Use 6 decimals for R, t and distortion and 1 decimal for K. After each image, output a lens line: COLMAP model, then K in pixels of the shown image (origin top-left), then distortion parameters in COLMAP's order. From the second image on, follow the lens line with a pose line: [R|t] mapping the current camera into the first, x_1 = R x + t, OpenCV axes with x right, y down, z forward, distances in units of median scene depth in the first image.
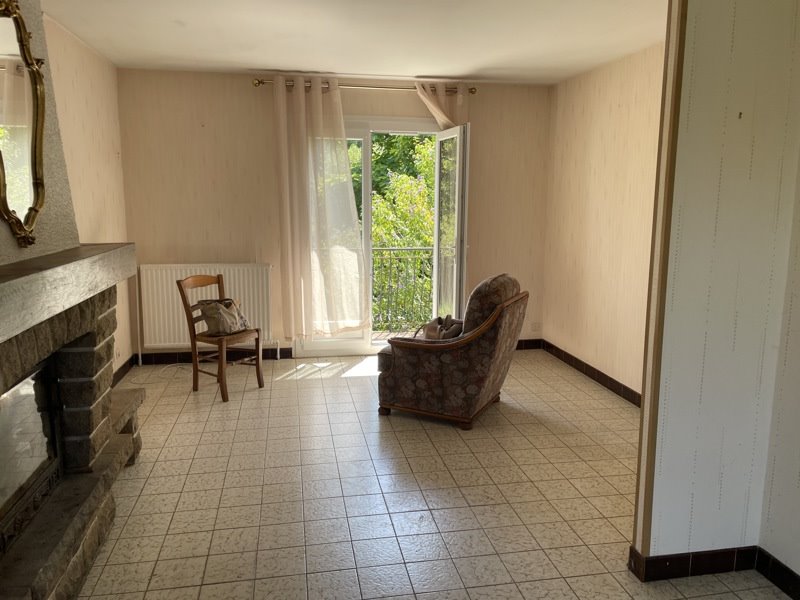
lens RADIAL K [[603.4, 0, 396.2], [0, 603.4, 289.8], [0, 0, 1]] dist [0.092939, -0.107245]
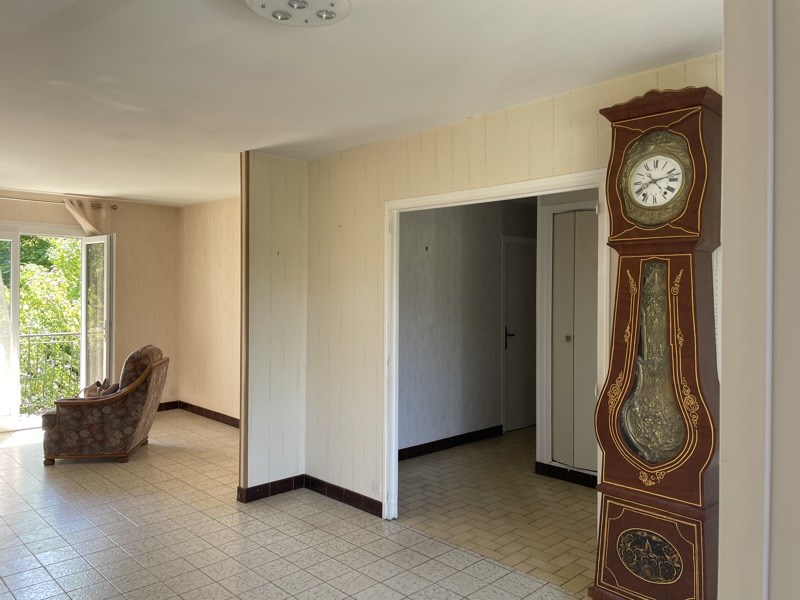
lens RADIAL K [[603.4, 0, 396.2], [0, 603.4, 289.8], [0, 0, 1]] dist [0.092939, -0.107245]
pose [[0.830118, -0.000573, 0.557588, -0.136596], [0.082854, 0.989025, -0.122334, 0.068483], [-0.551398, 0.147750, 0.821054, -0.481984]]
